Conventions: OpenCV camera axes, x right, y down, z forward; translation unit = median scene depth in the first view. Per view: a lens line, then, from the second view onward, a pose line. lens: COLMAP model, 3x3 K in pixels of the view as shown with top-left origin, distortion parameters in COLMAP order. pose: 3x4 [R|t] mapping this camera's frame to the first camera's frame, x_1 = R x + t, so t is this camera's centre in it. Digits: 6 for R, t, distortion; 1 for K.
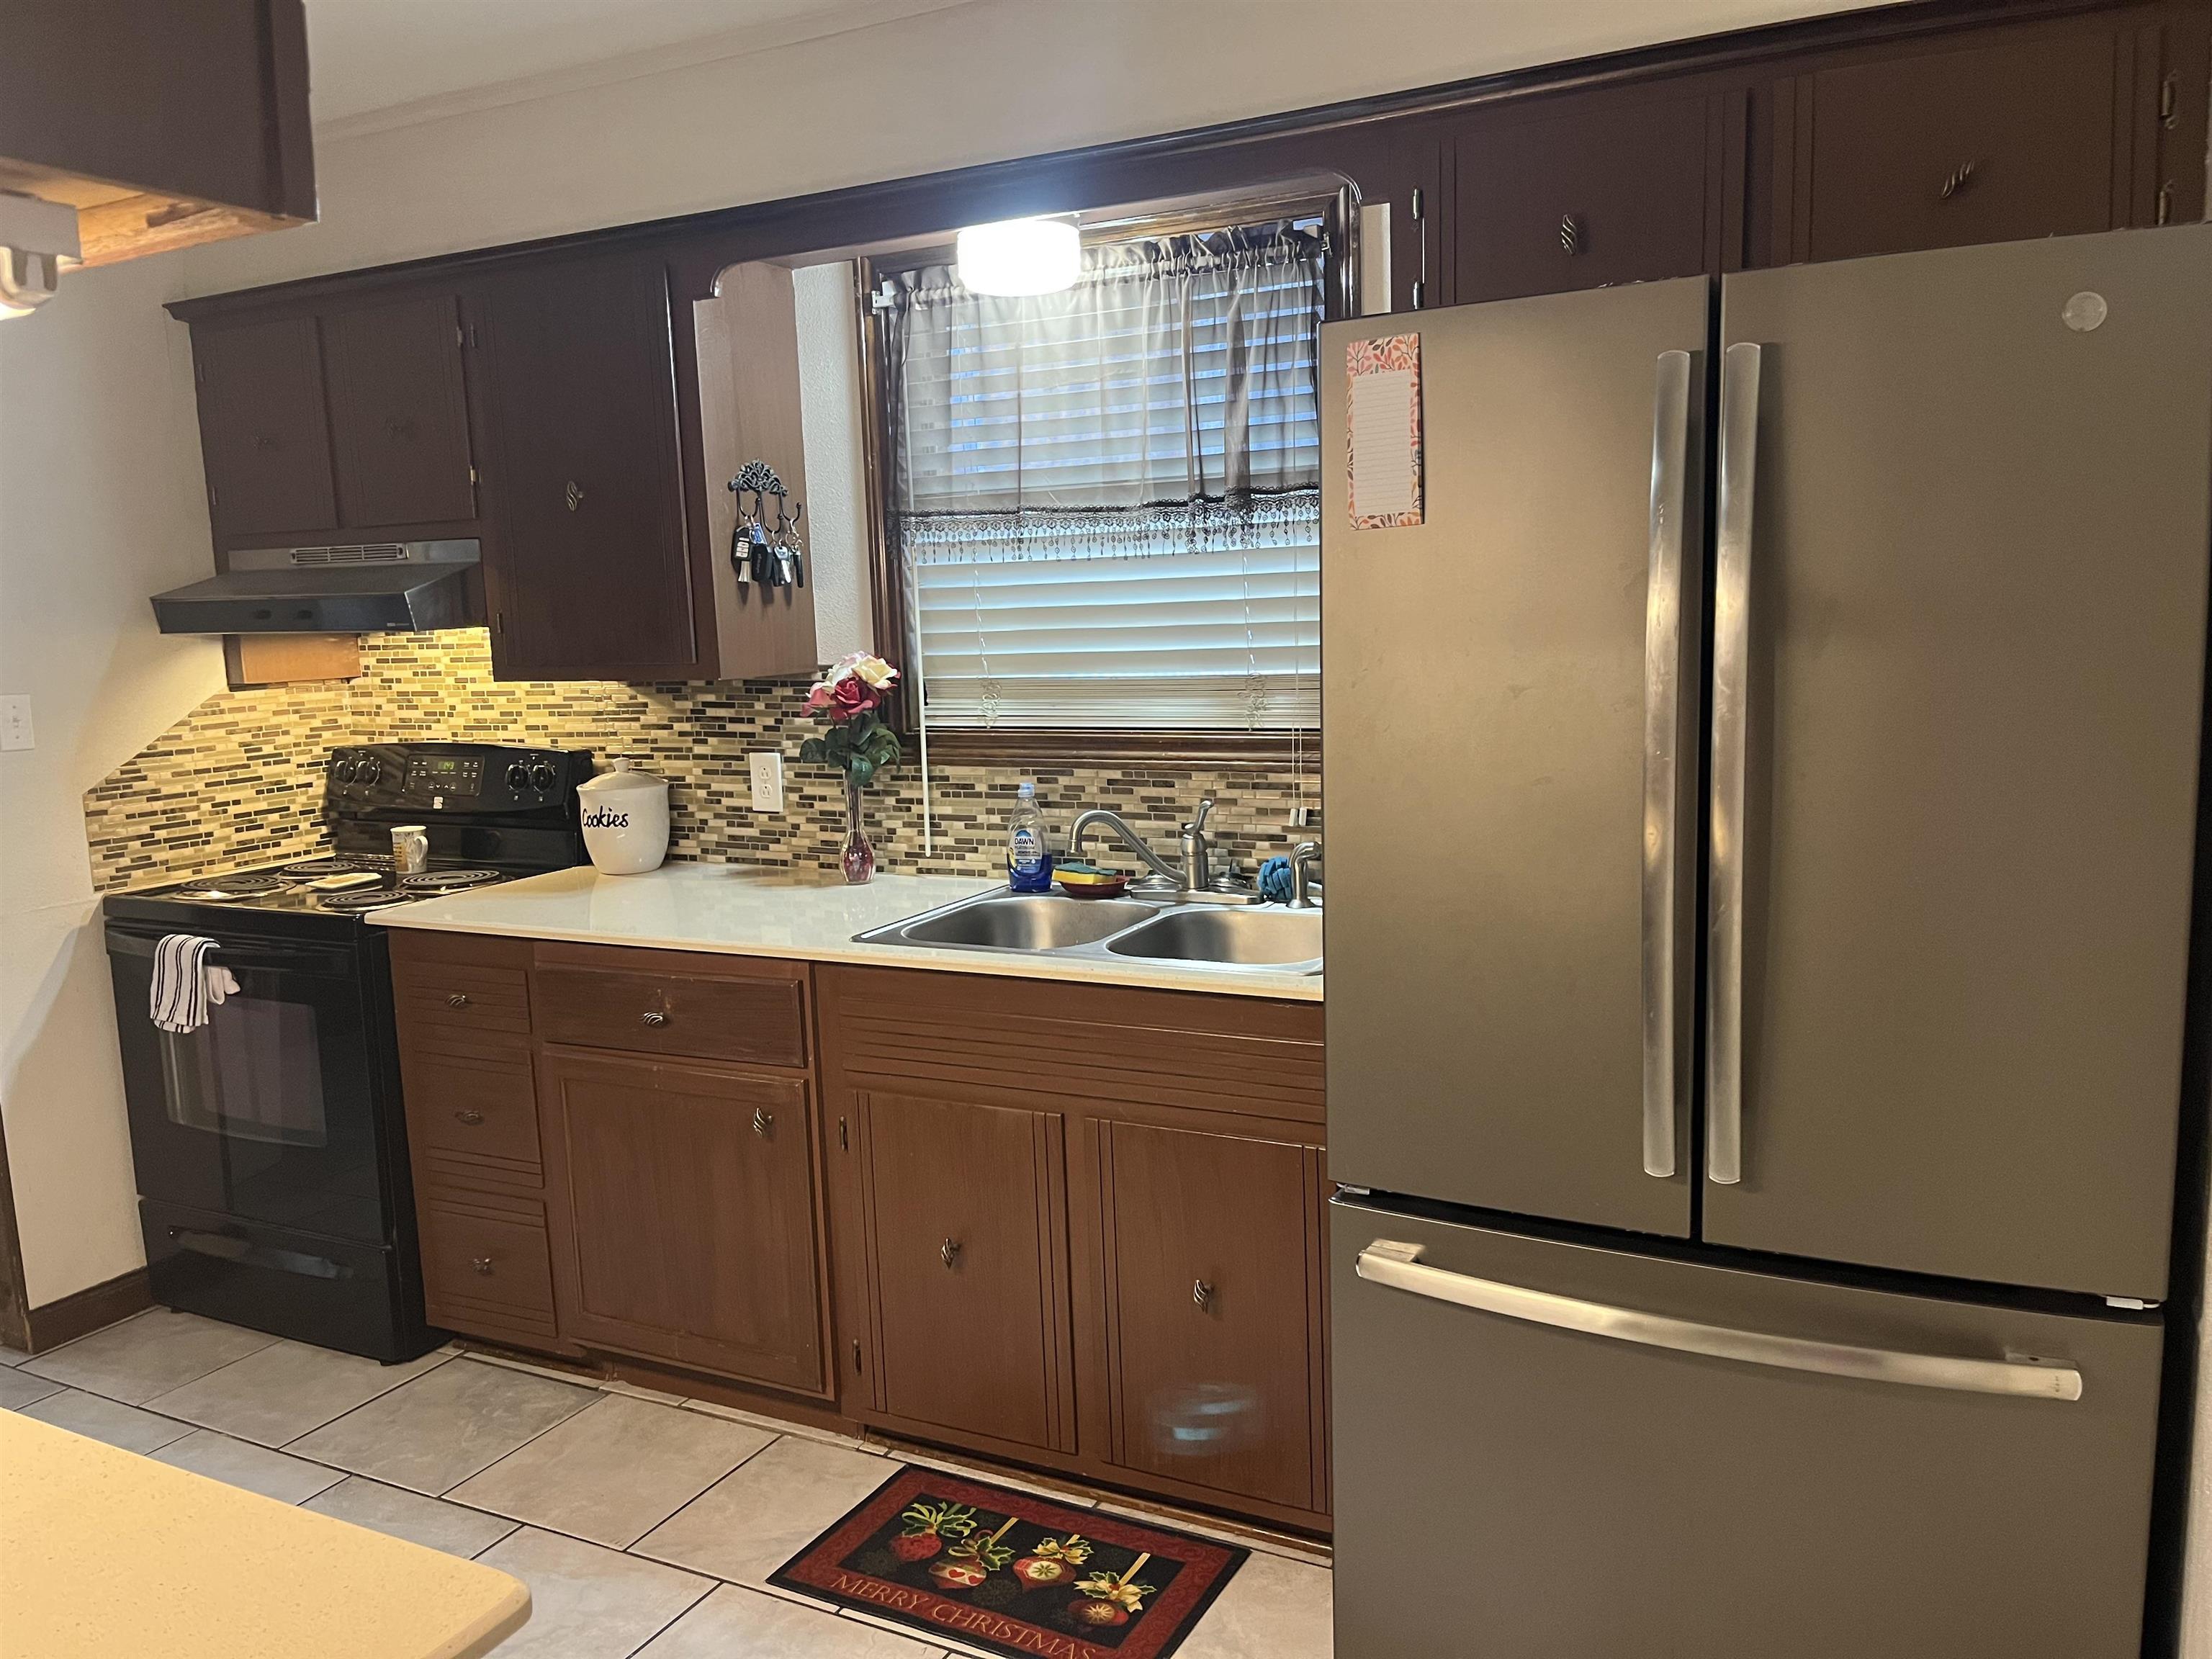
lens RADIAL K [[1685.5, 0, 1115.5], [0, 1685.5, 835.0], [0, 0, 1]] dist [0.067090, -0.037069]
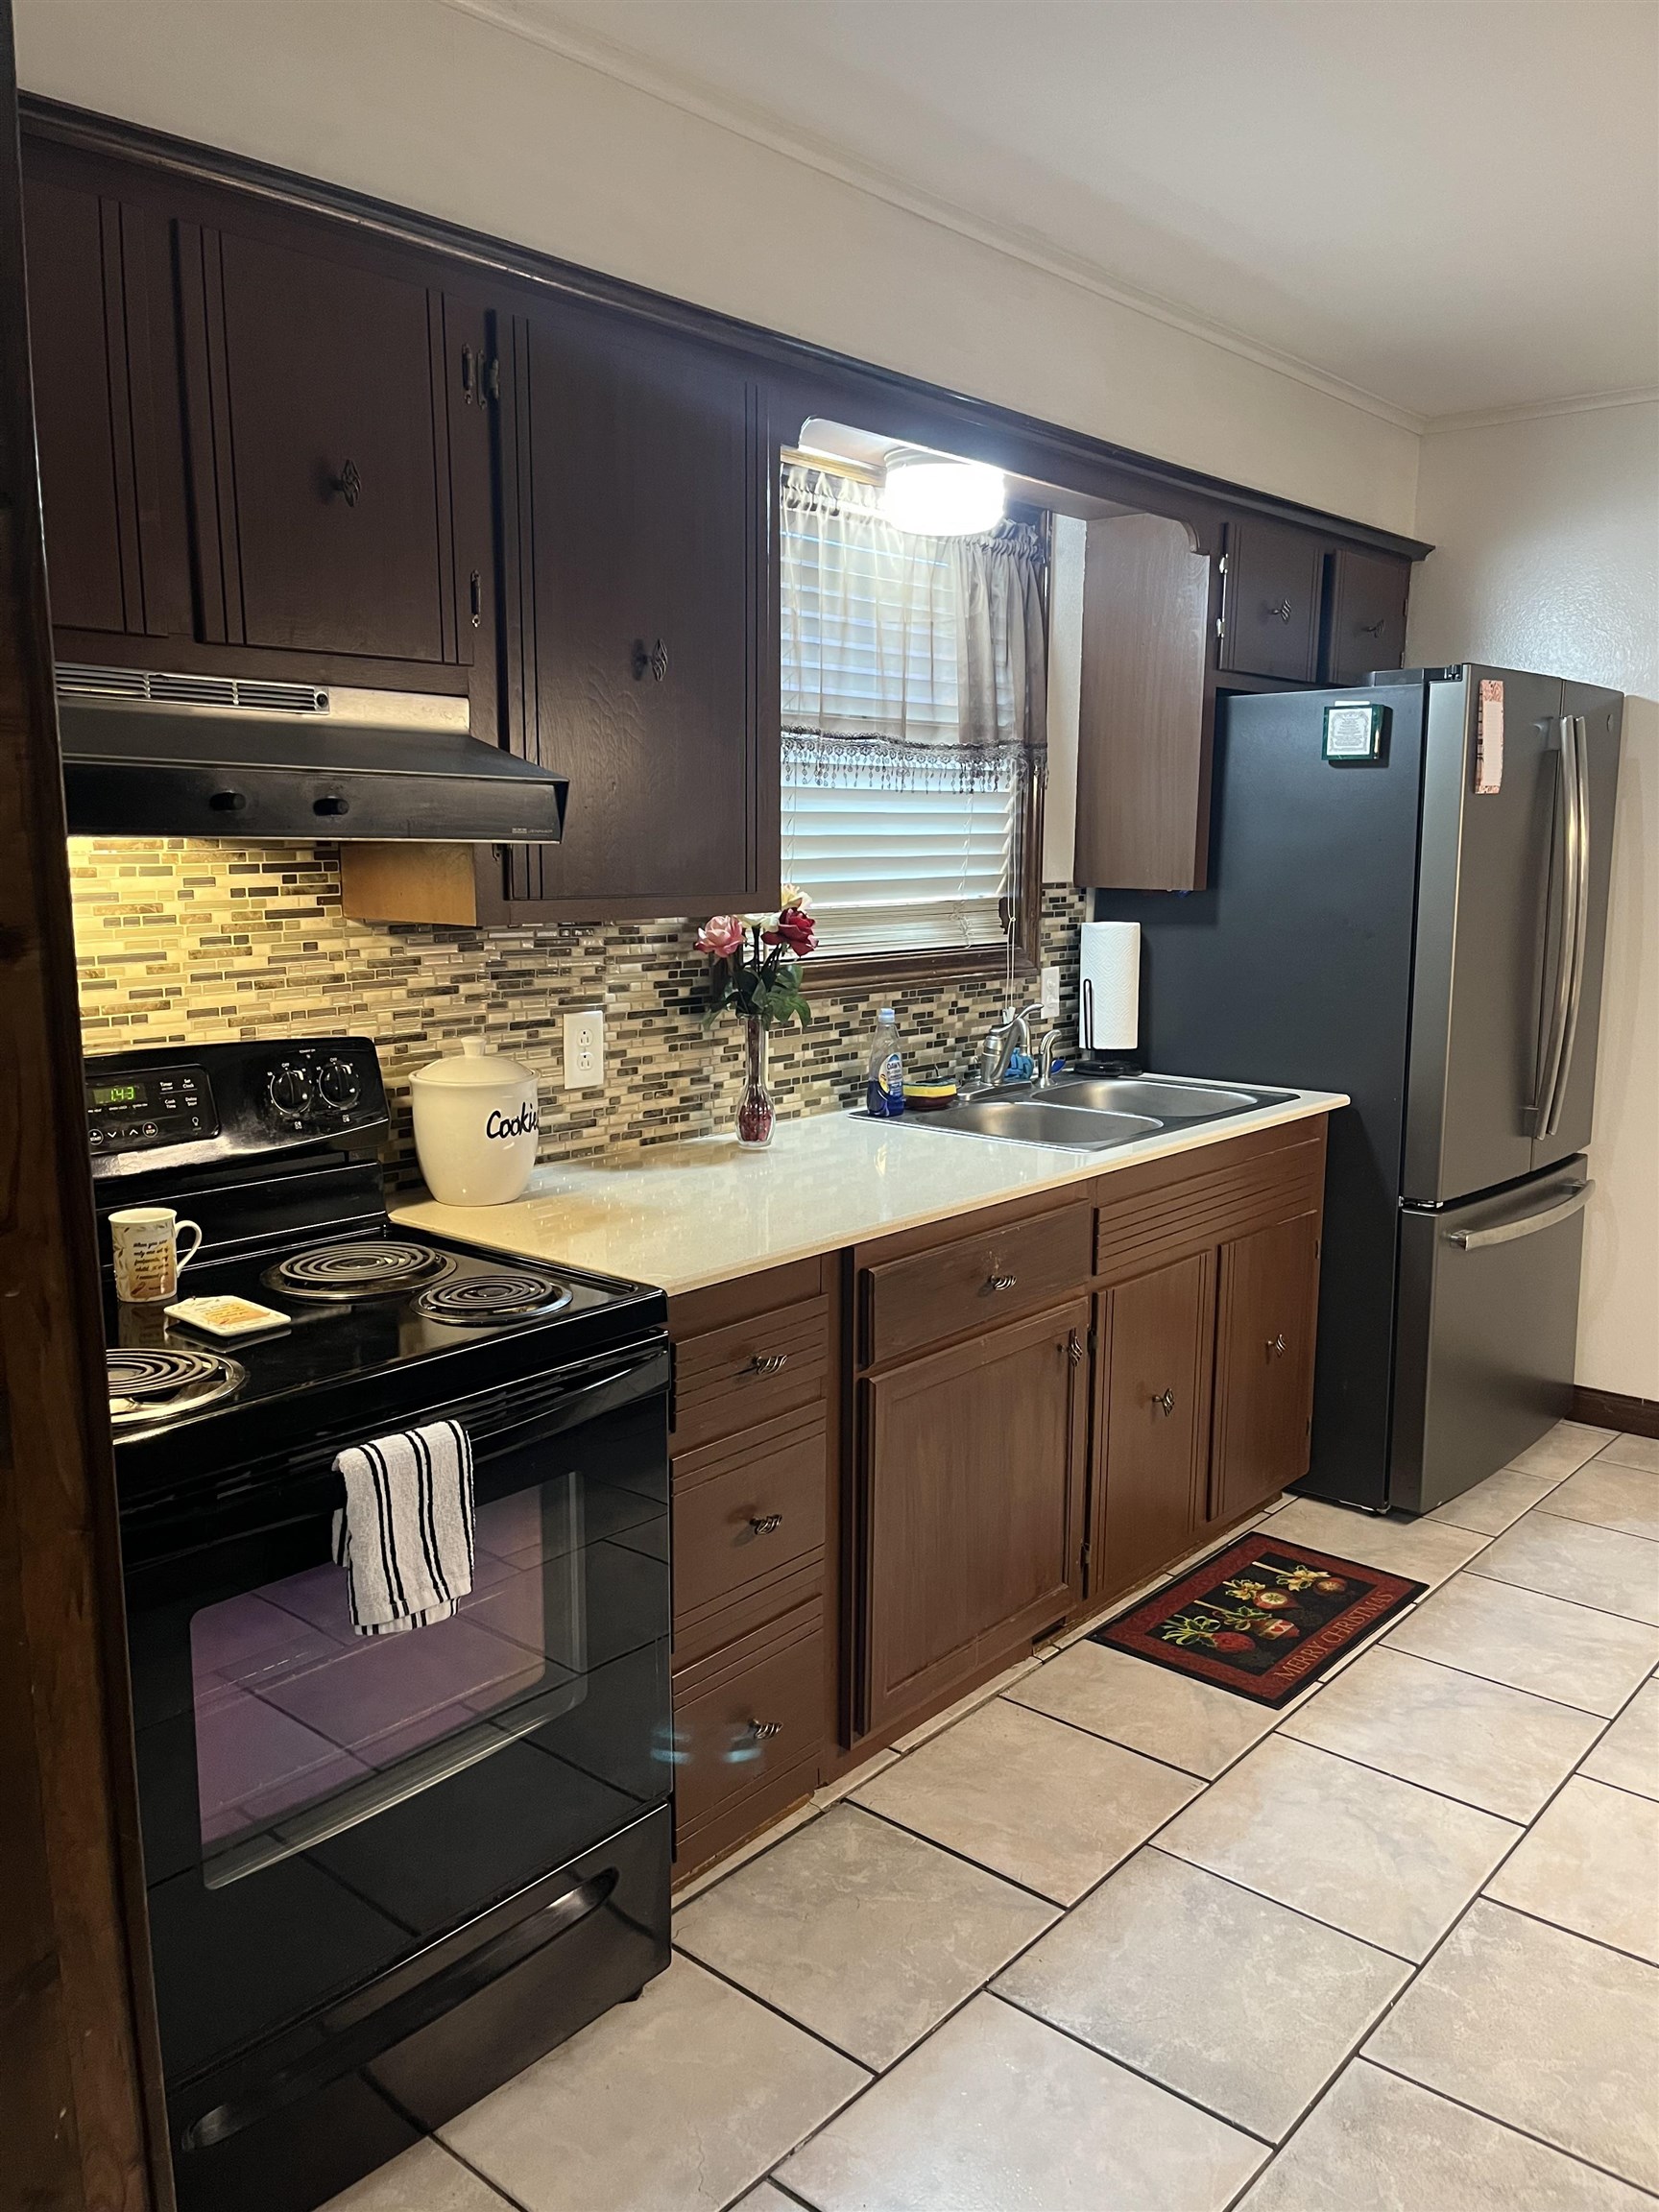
lens RADIAL K [[1685.5, 0, 839.4], [0, 1685.5, 1105.9], [0, 0, 1]] dist [0.067090, -0.037069]
pose [[0.226741, -0.121824, 0.966306, -0.937358], [0.122553, 0.987829, 0.095781, -0.065988], [-0.966214, 0.096706, 0.238912, 0.706722]]
